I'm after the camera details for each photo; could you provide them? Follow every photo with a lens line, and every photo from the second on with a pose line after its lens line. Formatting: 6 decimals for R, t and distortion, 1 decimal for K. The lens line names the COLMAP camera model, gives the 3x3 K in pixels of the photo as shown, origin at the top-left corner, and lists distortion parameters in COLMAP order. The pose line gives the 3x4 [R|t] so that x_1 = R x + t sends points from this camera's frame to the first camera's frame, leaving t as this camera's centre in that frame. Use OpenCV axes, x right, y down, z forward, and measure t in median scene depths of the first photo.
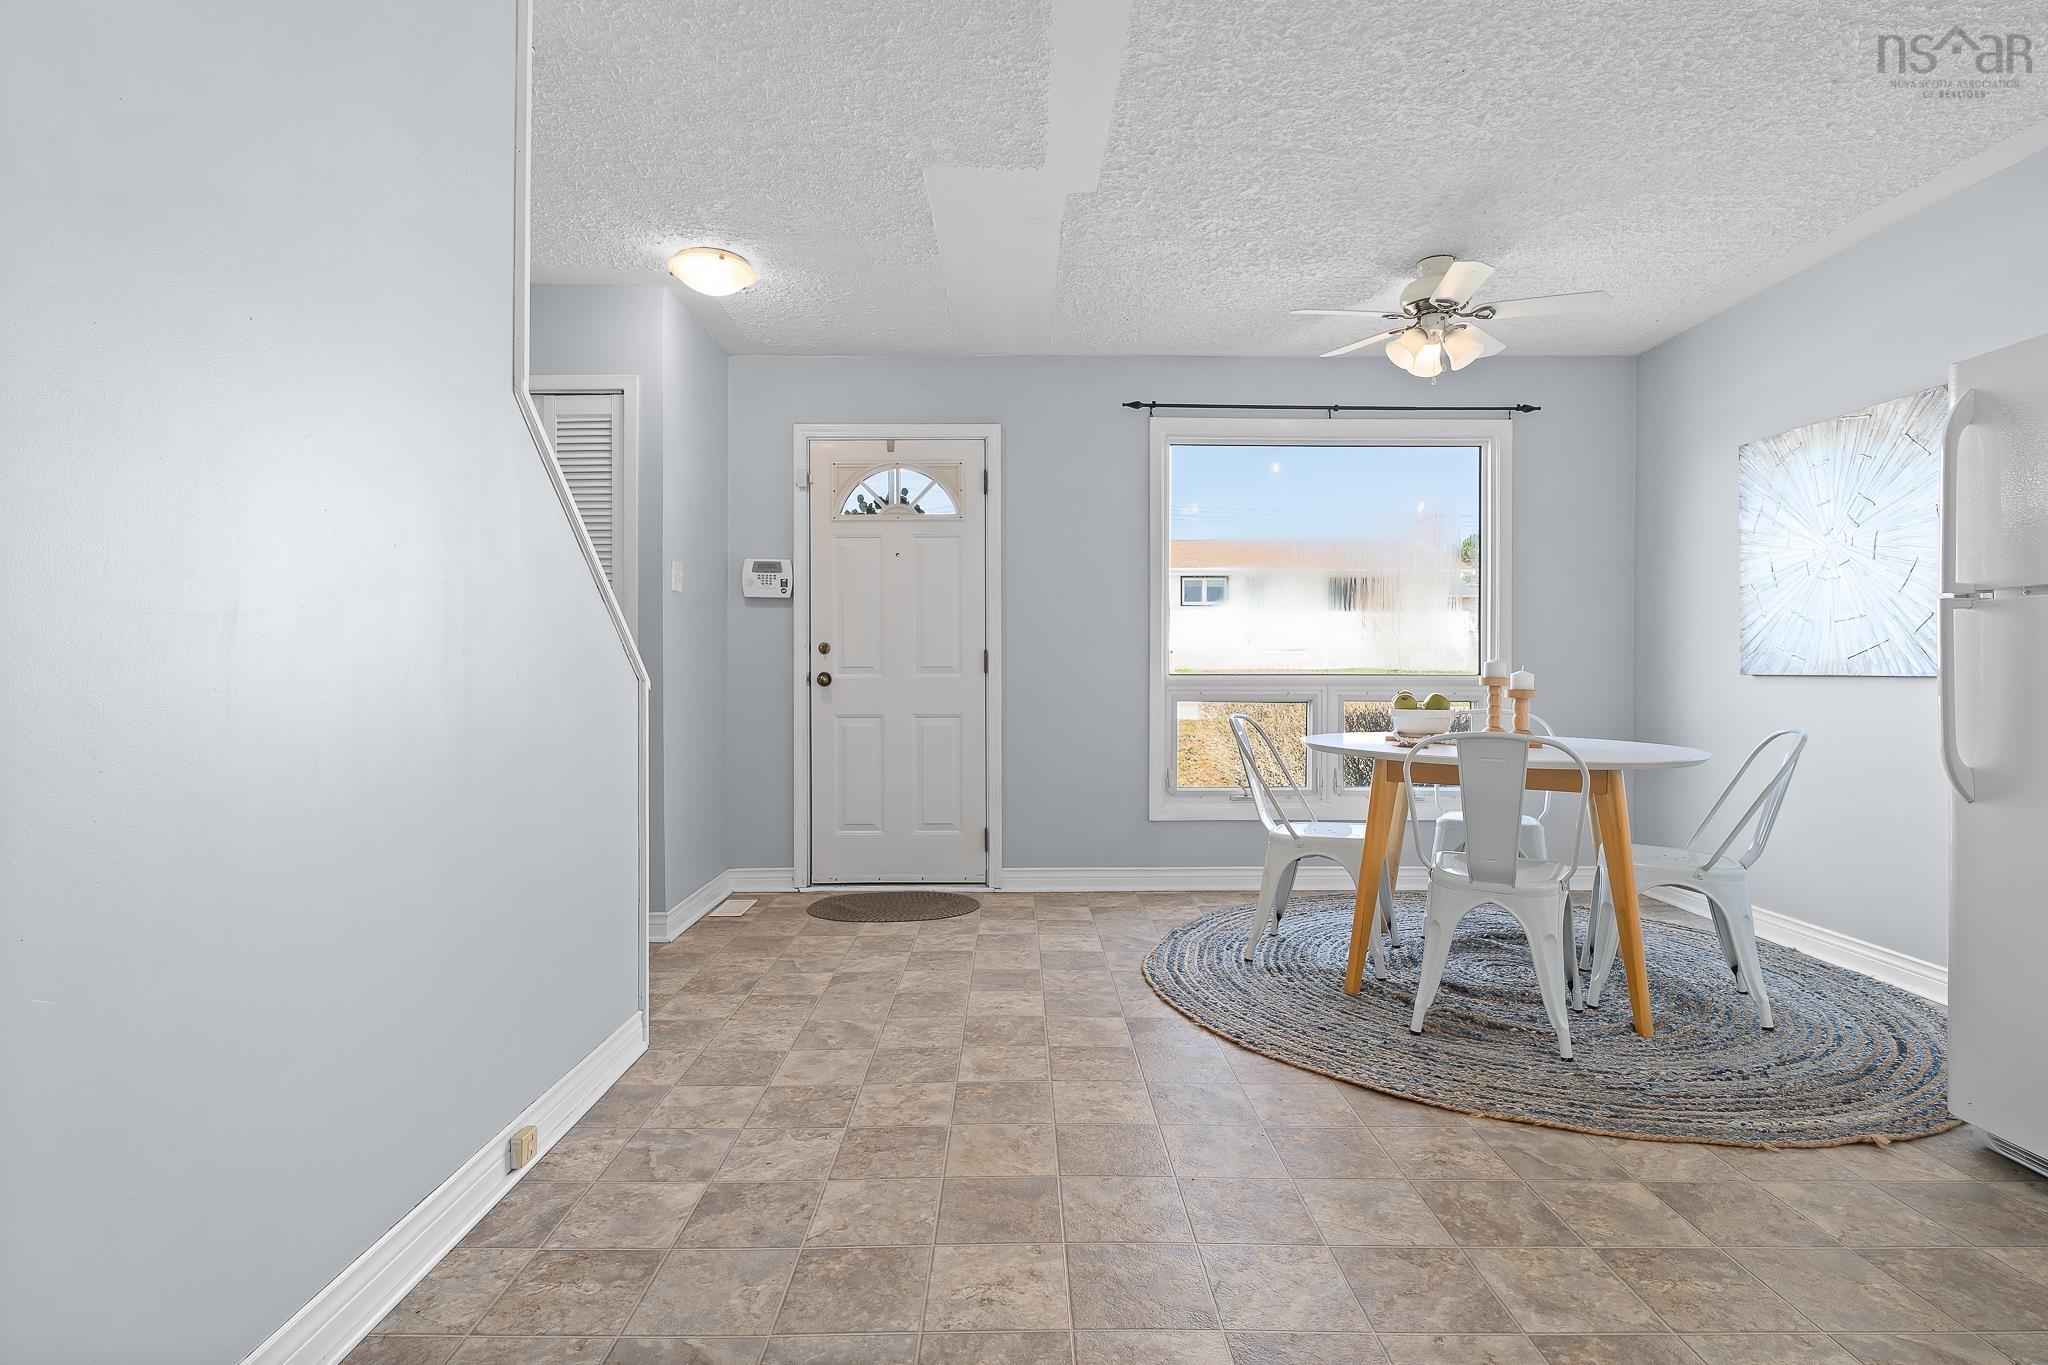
lens RADIAL K [[1003.5, 0, 1020.1], [0, 1003.5, 678.0], [0, 0, 1]] dist [0.000094, -0.000439]
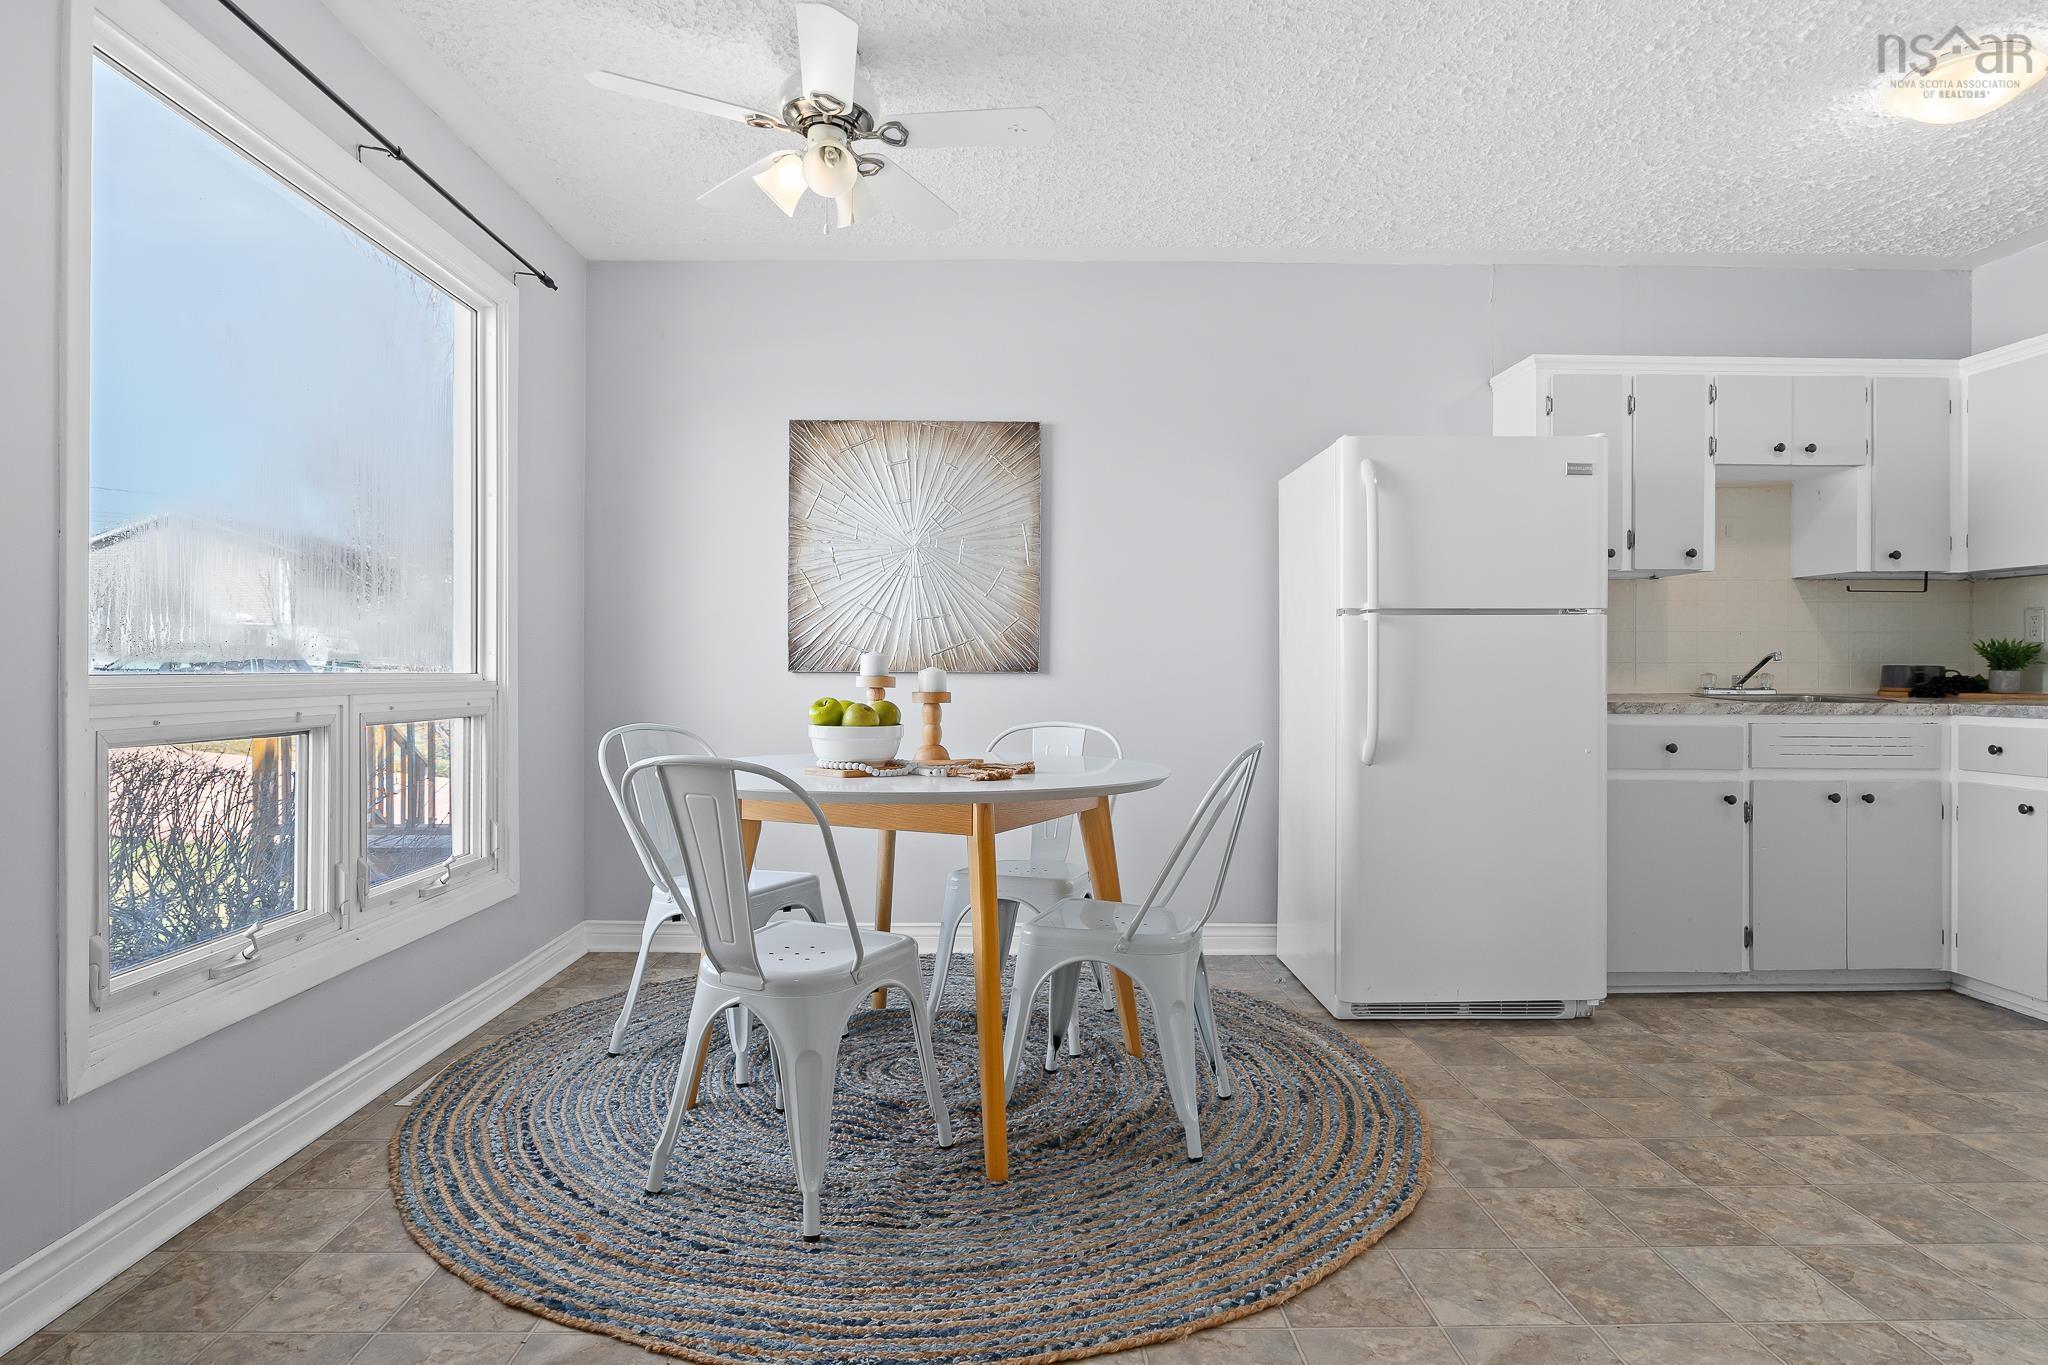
lens RADIAL K [[1123.9, 0, 1014.6], [0, 1123.9, 669.4], [0, 0, 1]] dist [-0.012135, 0.003122]
pose [[-0.008973, -0.000940, 0.999959, -0.411627], [0.006103, 0.999981, 0.000995, -0.006380], [-0.999941, 0.006112, -0.008968, 1.099038]]
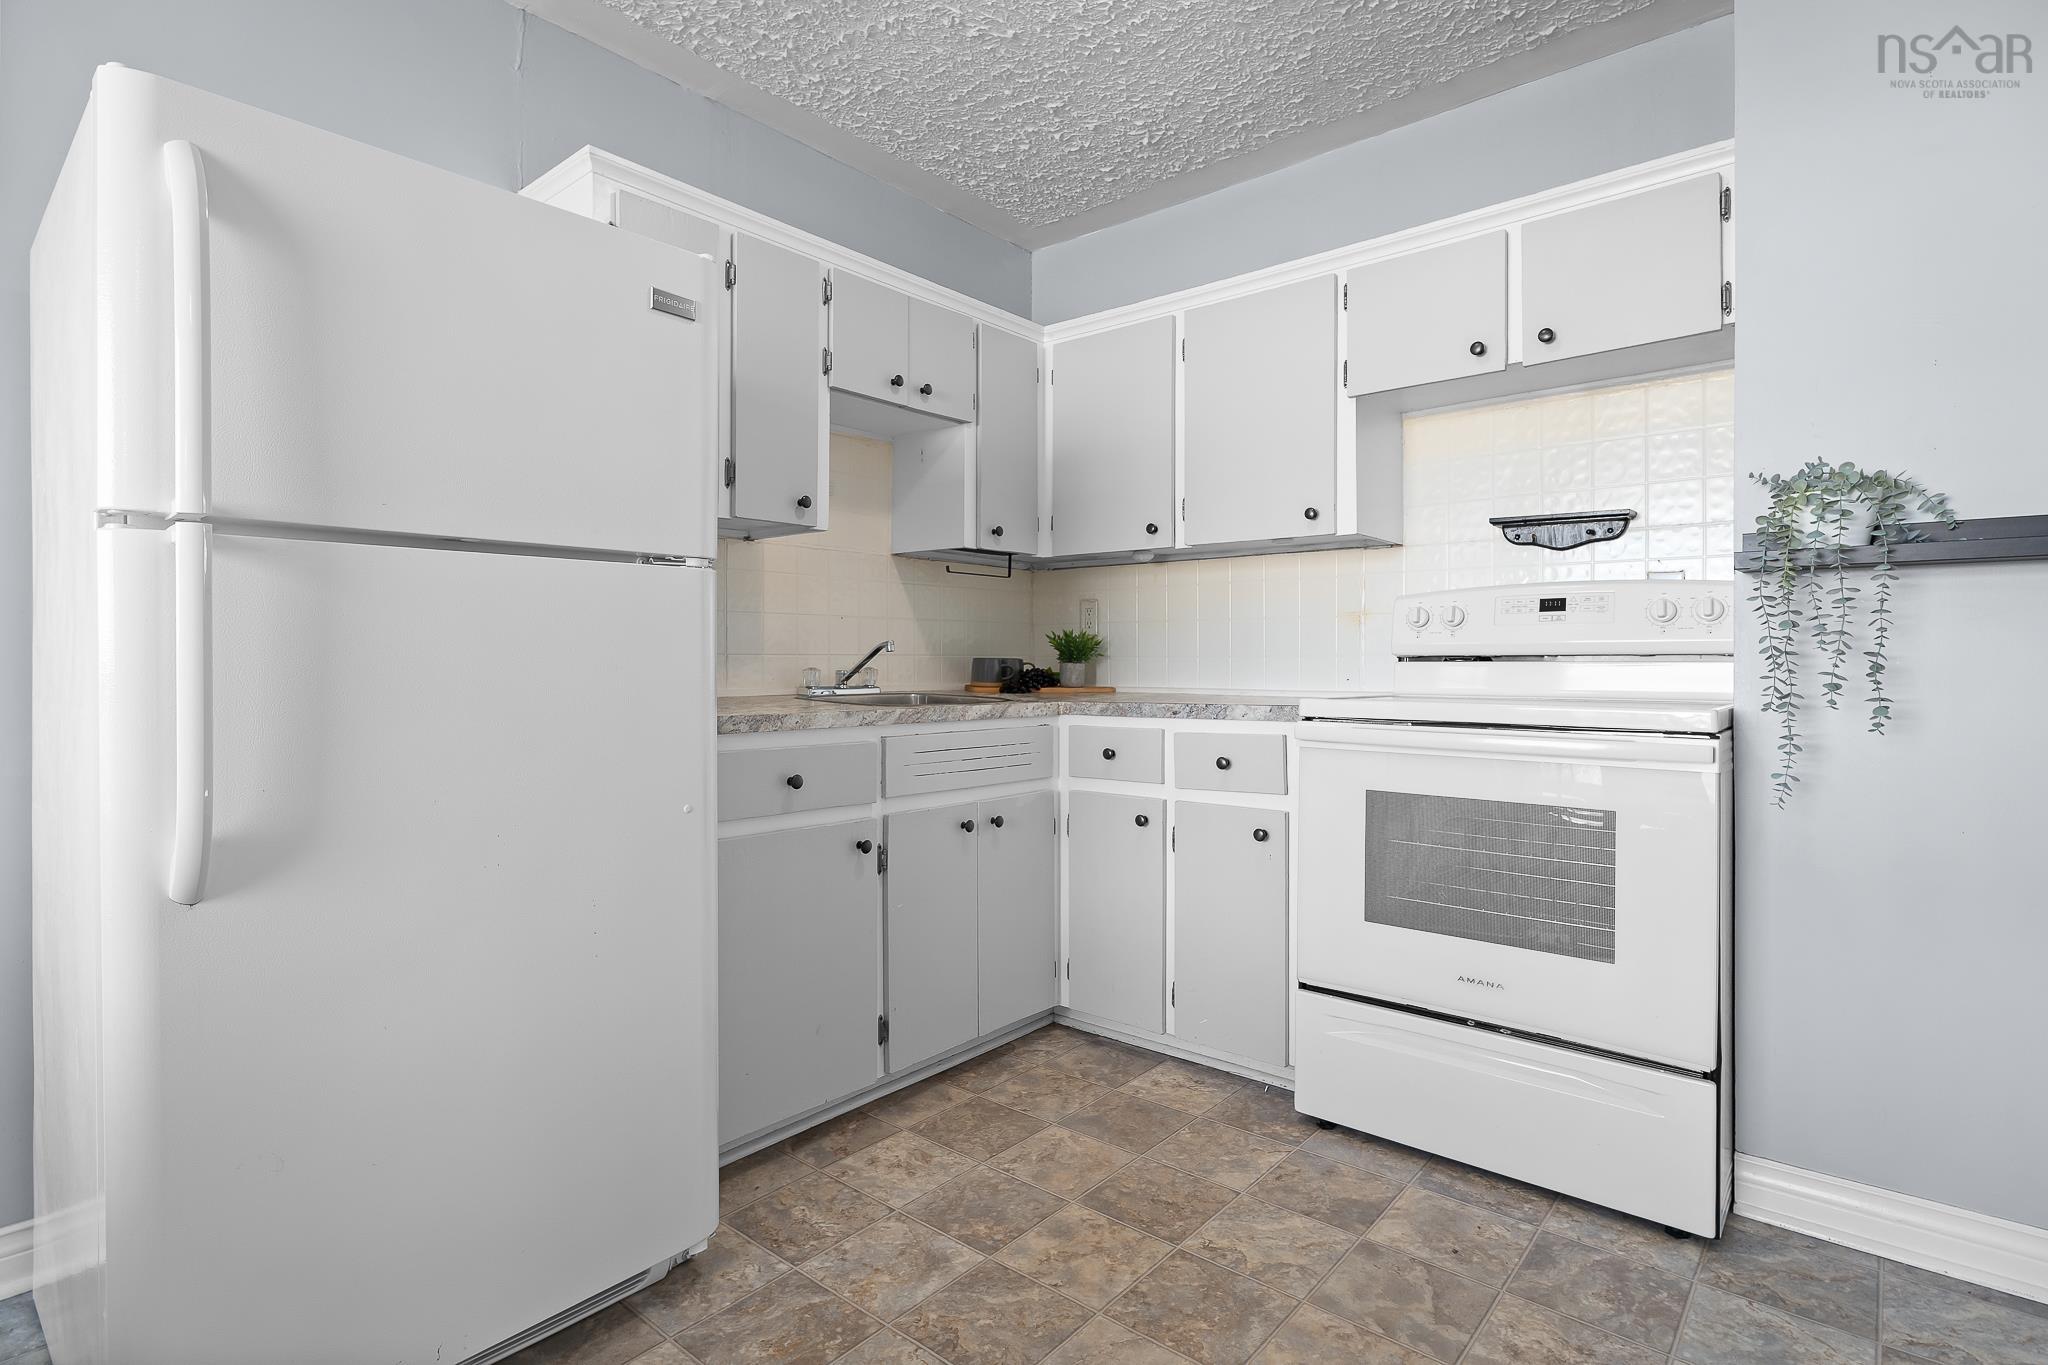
lens RADIAL K [[1011.7, 0, 1021.3], [0, 1011.7, 663.2], [0, 0, 1]] dist [-0.002609, 0.000215]
pose [[-0.753975, -0.000480, 0.656903, 0.185016], [0.005963, 0.999954, 0.007575, -0.005670], [-0.656876, 0.009629, -0.753937, 0.823065]]
